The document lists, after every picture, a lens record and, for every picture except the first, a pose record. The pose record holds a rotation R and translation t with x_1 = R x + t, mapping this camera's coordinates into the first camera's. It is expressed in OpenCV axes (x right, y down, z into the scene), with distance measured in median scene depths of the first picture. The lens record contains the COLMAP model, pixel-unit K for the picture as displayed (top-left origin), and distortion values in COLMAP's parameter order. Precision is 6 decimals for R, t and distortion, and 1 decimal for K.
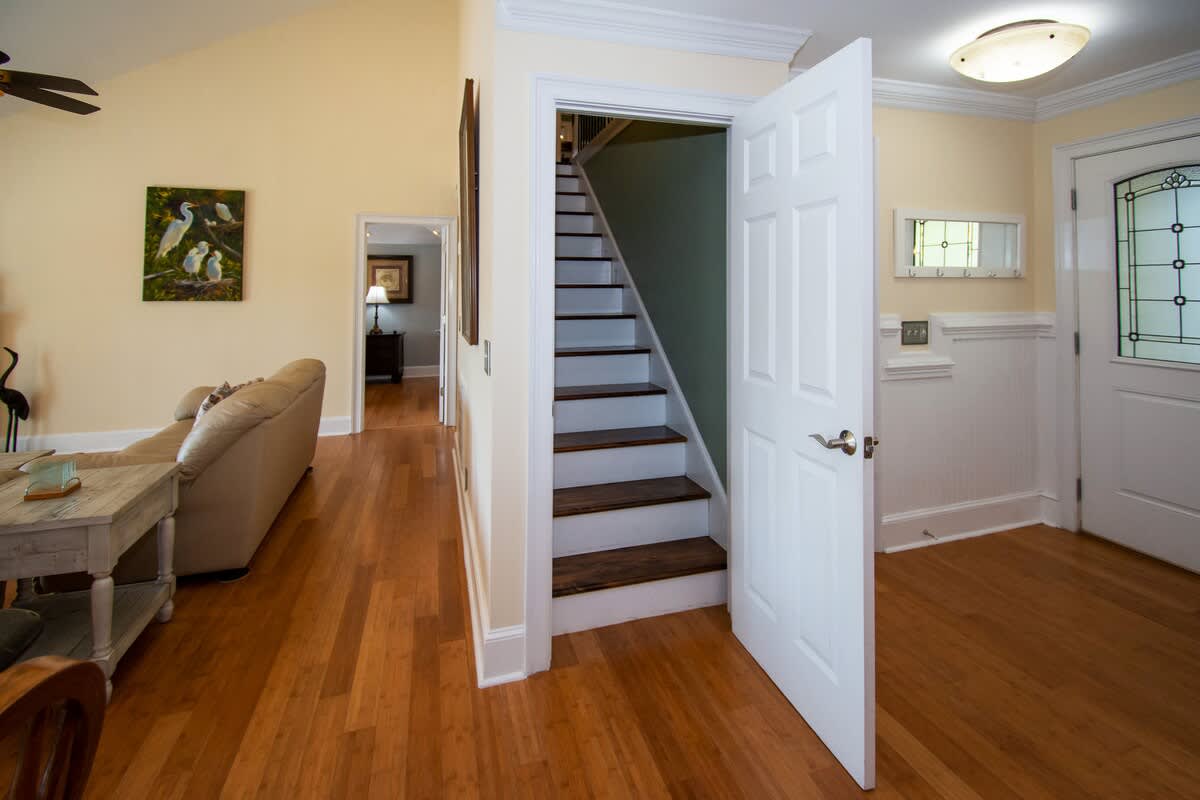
lens RADIAL K [[569.4, 0, 630.8], [0, 569.4, 267.9], [0, 0, 1]] dist [-0.023539, -0.002211]
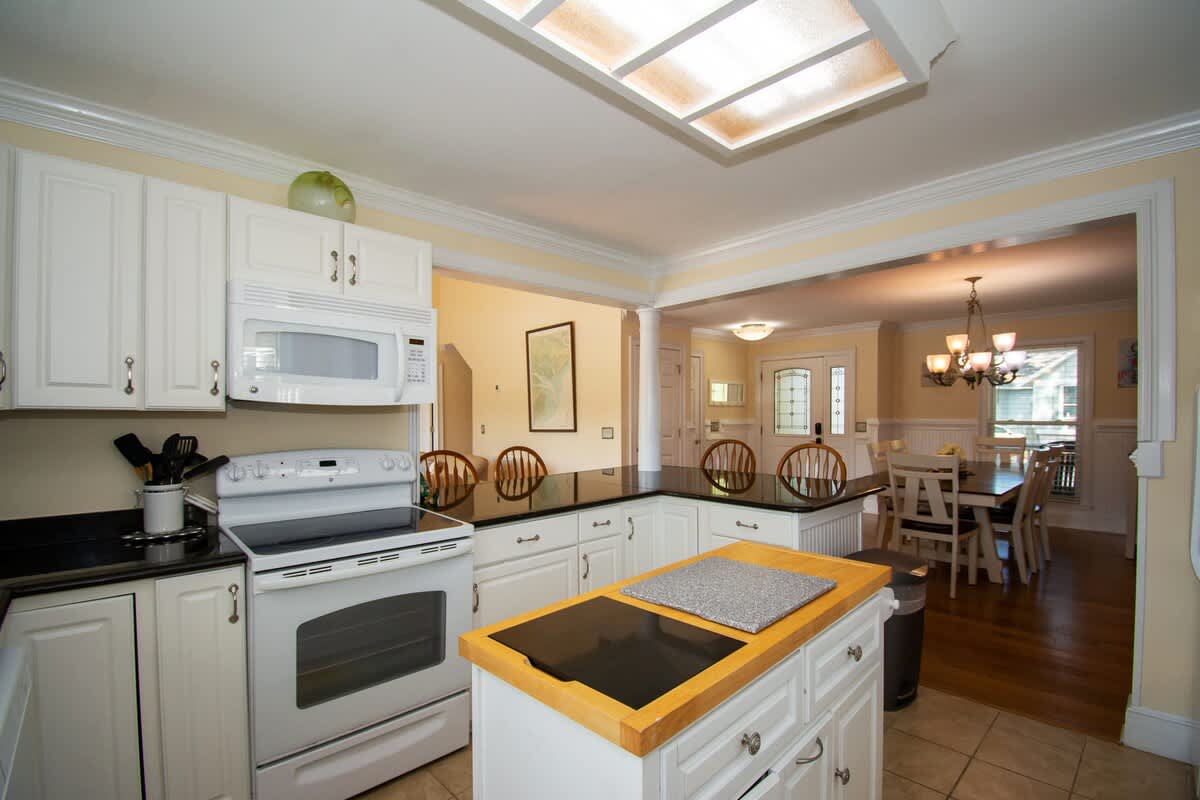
lens RADIAL K [[551.8, 0, 591.6], [0, 551.8, 416.9], [0, 0, 1]] dist [-0.000011, -0.004830]
pose [[0.904207, -0.001740, 0.427092, -0.640800], [-0.016885, 0.999064, 0.039819, -0.012213], [-0.426761, -0.043216, 0.903331, -0.624719]]
